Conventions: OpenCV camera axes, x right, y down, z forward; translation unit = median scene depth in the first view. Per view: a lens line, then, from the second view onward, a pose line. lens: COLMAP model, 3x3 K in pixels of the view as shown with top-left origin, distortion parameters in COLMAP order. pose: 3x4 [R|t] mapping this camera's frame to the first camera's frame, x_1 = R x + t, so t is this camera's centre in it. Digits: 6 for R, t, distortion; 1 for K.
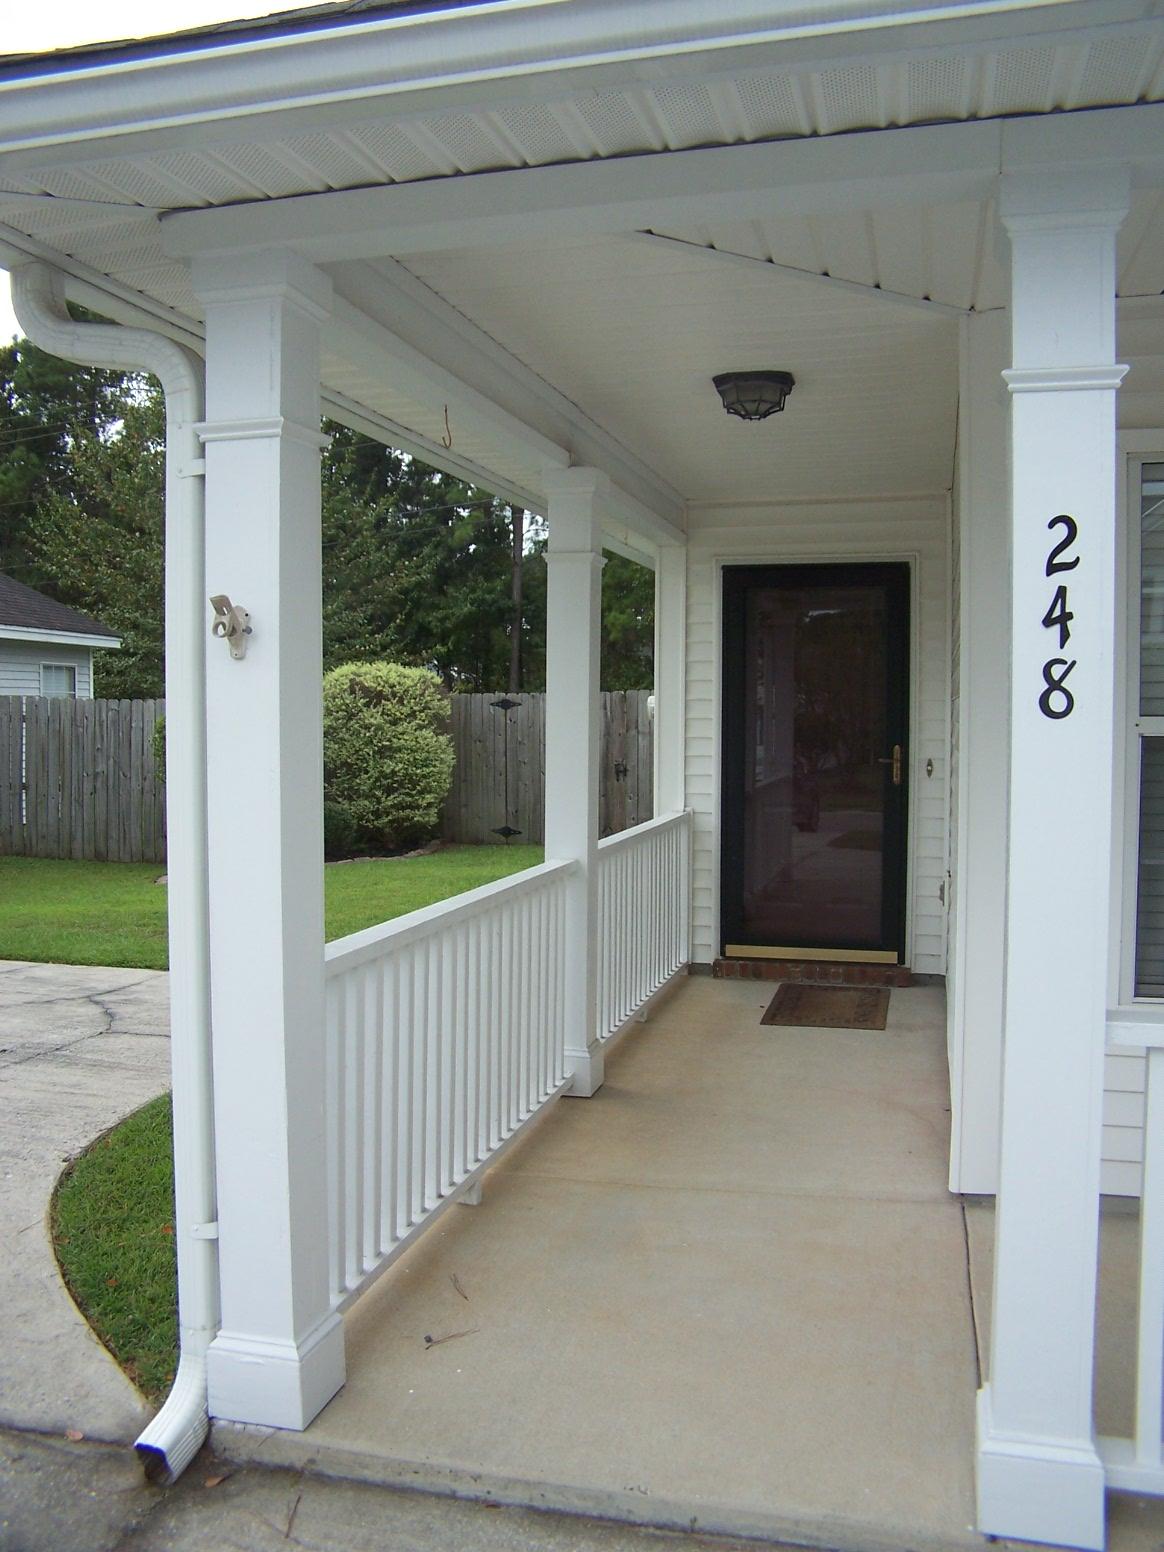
lens RADIAL K [[1284.6, 0, 582.0], [0, 1284.6, 776.0], [0, 0, 1]] dist [-0.132736, 0.104782]
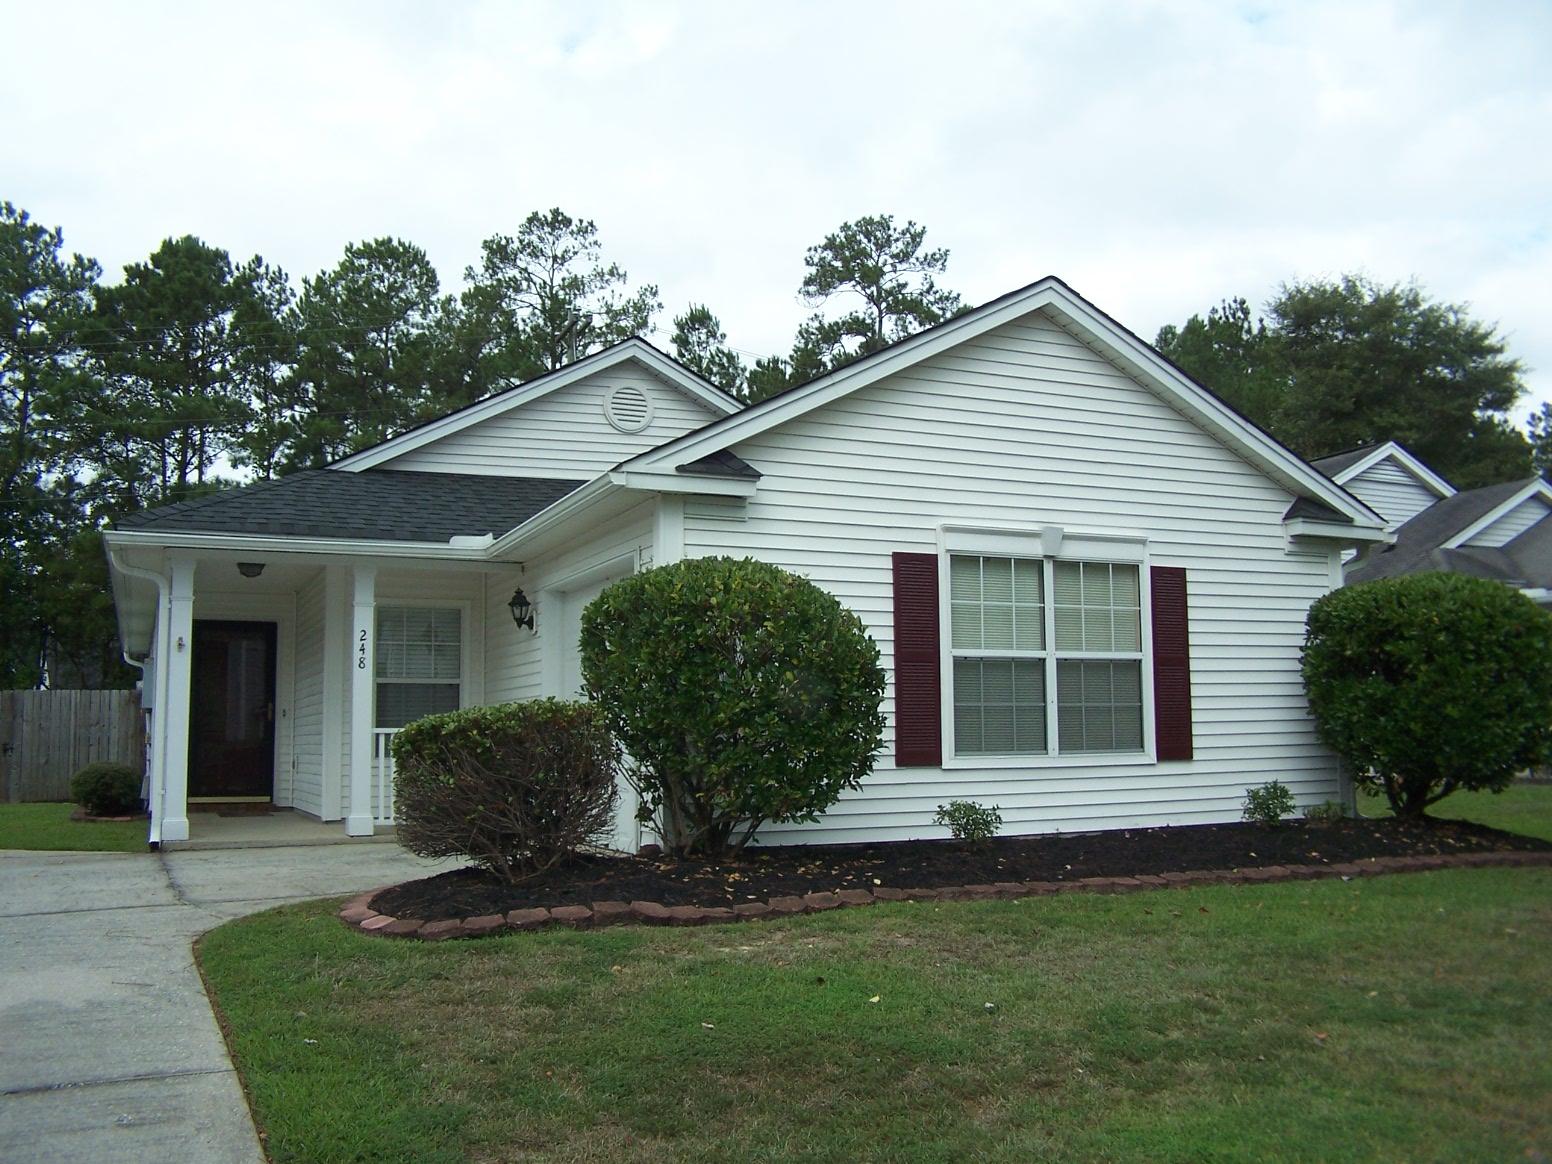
lens RADIAL K [[1808.2, 0, 776.0], [0, 1808.2, 582.0], [0, 0, 1]] dist [-0.013804, -0.011526]
pose [[0.801205, 0.058603, 0.595514, -2.271637], [0.035296, 0.988832, -0.144796, 0.618107], [-0.597349, 0.137030, 0.790188, -4.980330]]
